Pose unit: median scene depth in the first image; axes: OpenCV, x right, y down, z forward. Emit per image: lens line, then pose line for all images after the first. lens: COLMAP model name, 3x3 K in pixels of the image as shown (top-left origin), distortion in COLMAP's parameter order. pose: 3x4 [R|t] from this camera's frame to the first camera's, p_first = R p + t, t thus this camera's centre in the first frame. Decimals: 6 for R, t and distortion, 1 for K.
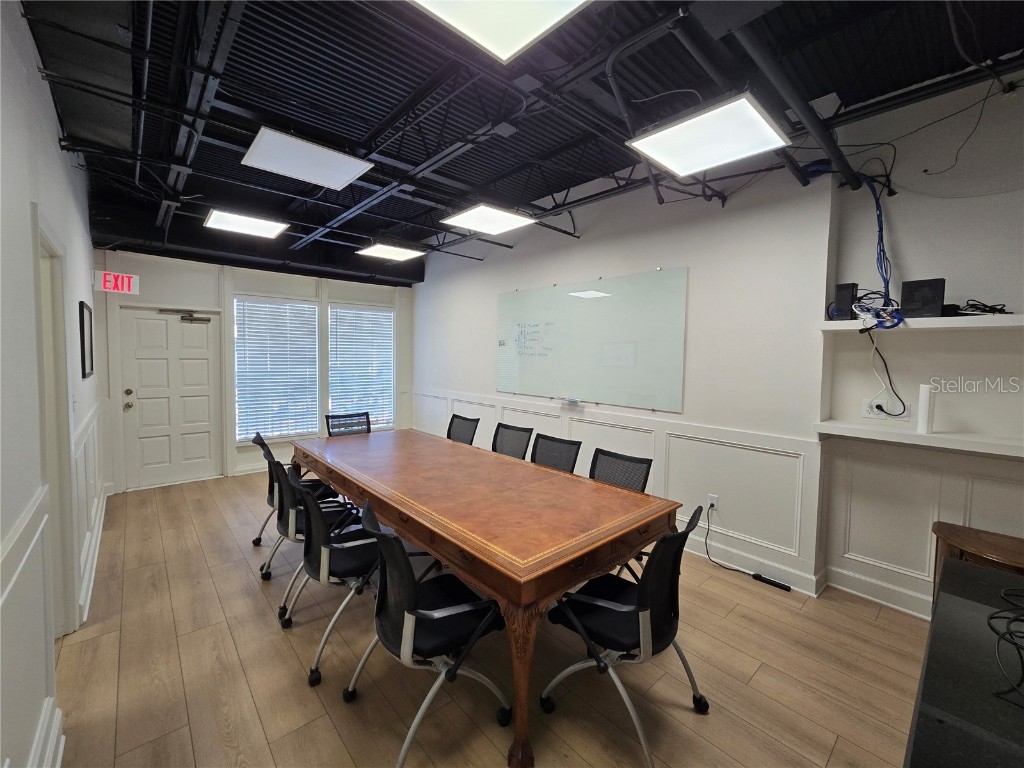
lens RADIAL K [[422.0, 0, 515.2], [0, 422.0, 377.8], [0, 0, 1]] dist [-0.000501, 0.000079]
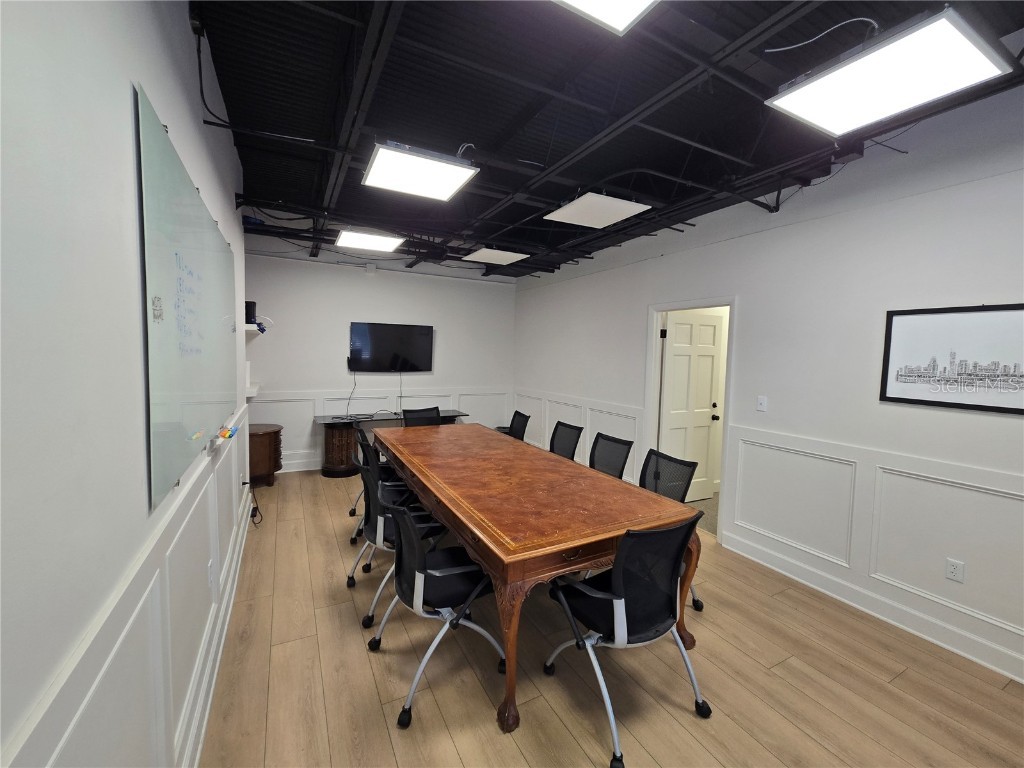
lens RADIAL K [[419.2, 0, 508.5], [0, 419.2, 379.6], [0, 0, 1]] dist [0.000526, 0.000025]
pose [[-0.967956, -0.052861, 0.245494, -0.370184], [-0.023086, 0.992185, 0.122620, -0.096247], [-0.250057, 0.113023, -0.961612, 1.509159]]
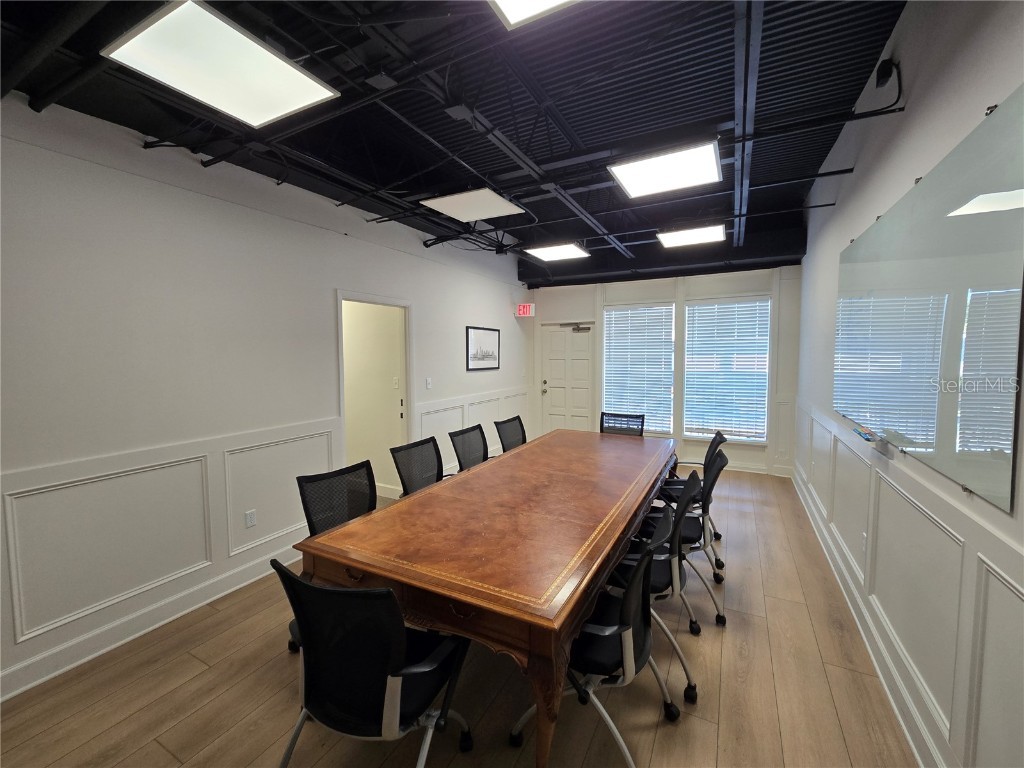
lens RADIAL K [[422.6, 0, 506.9], [0, 422.6, 379.5], [0, 0, 1]] dist [0.000250, 0.000248]
pose [[0.333484, 0.041683, -0.941834, 0.496395], [-0.040470, 0.998734, 0.029871, -0.016163], [0.941887, 0.028155, 0.334749, 0.433166]]
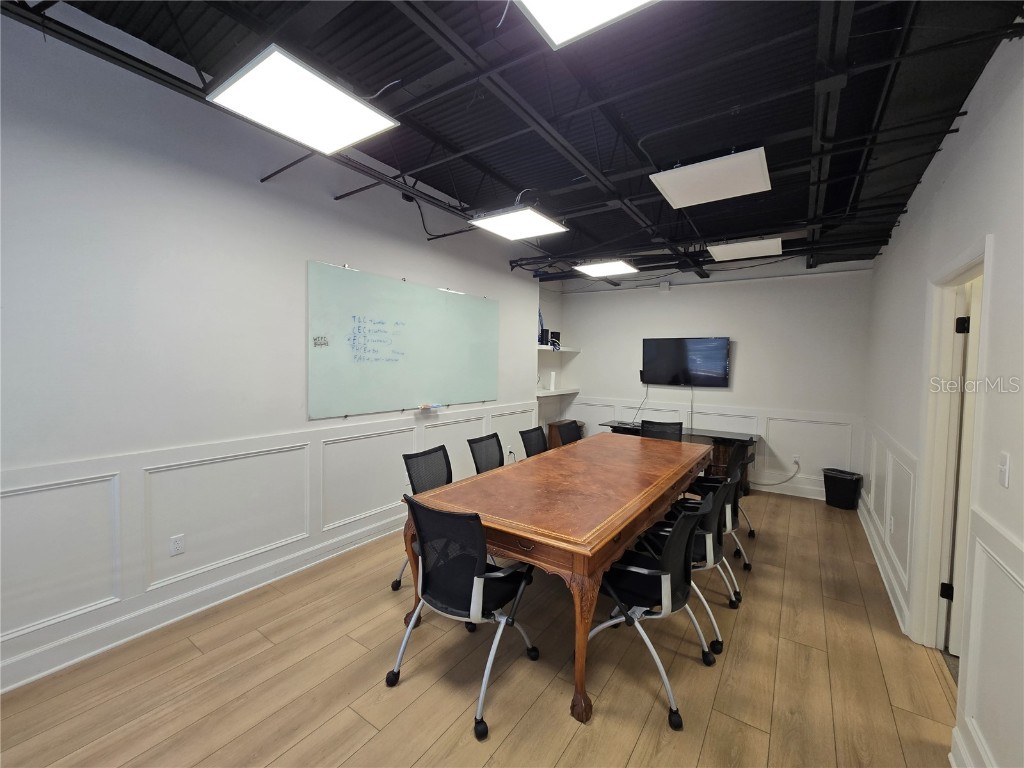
lens RADIAL K [[419.2, 0, 508.5], [0, 419.2, 379.6], [0, 0, 1]] dist [0.000526, 0.000025]
pose [[-0.219138, -0.061818, 0.973734, -0.895380], [0.031710, 0.997012, 0.070433, -0.077054], [-0.975178, 0.046312, -0.216523, 1.099445]]
